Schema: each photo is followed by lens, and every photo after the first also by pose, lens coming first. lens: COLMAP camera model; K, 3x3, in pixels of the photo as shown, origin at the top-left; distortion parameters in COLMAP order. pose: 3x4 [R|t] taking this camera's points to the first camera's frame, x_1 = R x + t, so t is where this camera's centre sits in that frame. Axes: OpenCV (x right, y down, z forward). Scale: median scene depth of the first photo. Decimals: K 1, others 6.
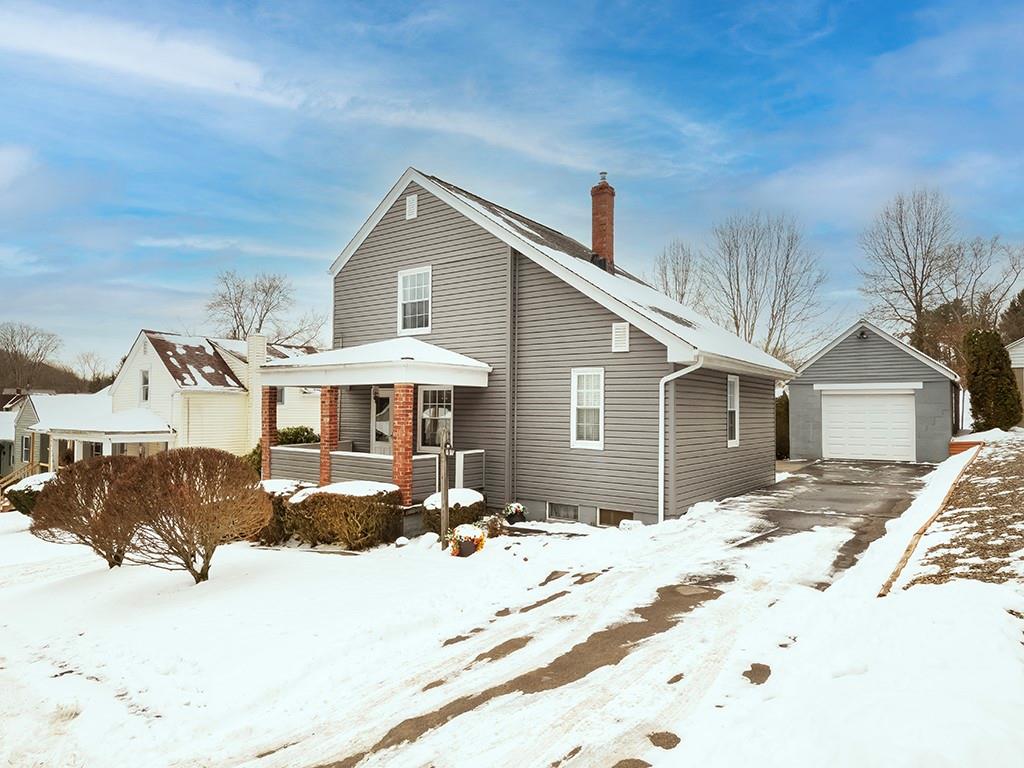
lens RADIAL K [[620.9, 0, 512.0], [0, 620.9, 384.0], [0, 0, 1]] dist [0.007545, 0.000120]
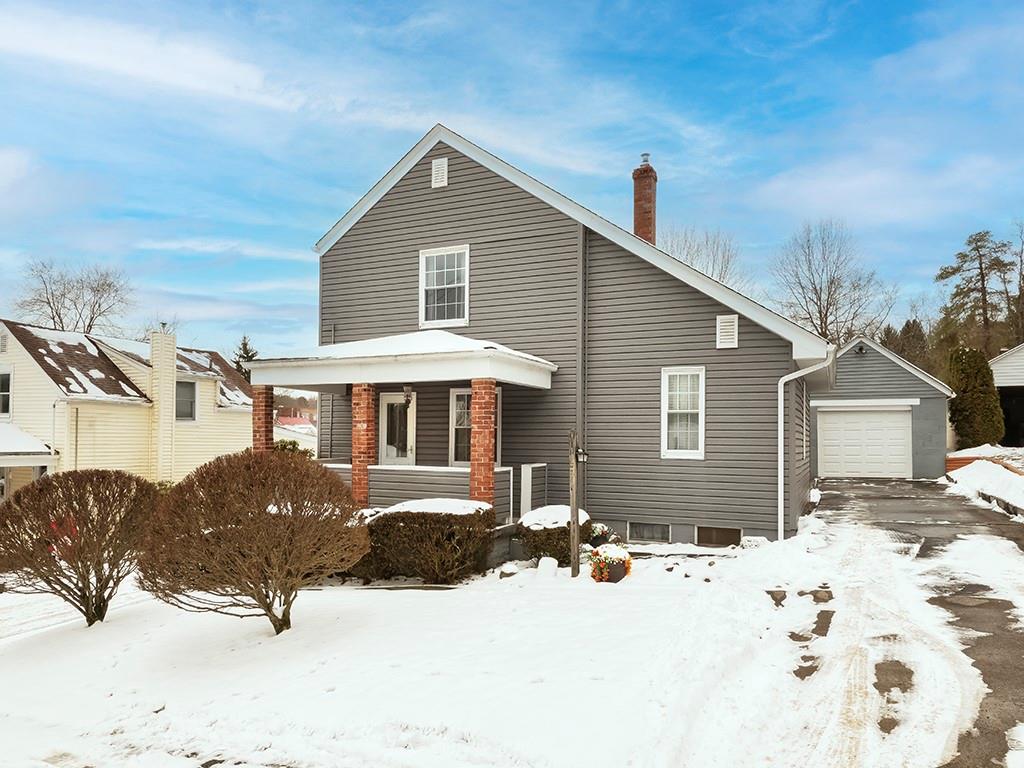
lens RADIAL K [[678.7, 0, 509.6], [0, 678.7, 419.3], [0, 0, 1]] dist [0.009321, 0.000076]
pose [[0.977268, 0.007835, 0.211863, -0.271137], [-0.009531, 0.999930, 0.006985, 0.037232], [-0.211794, -0.008846, 0.977274, 0.098745]]
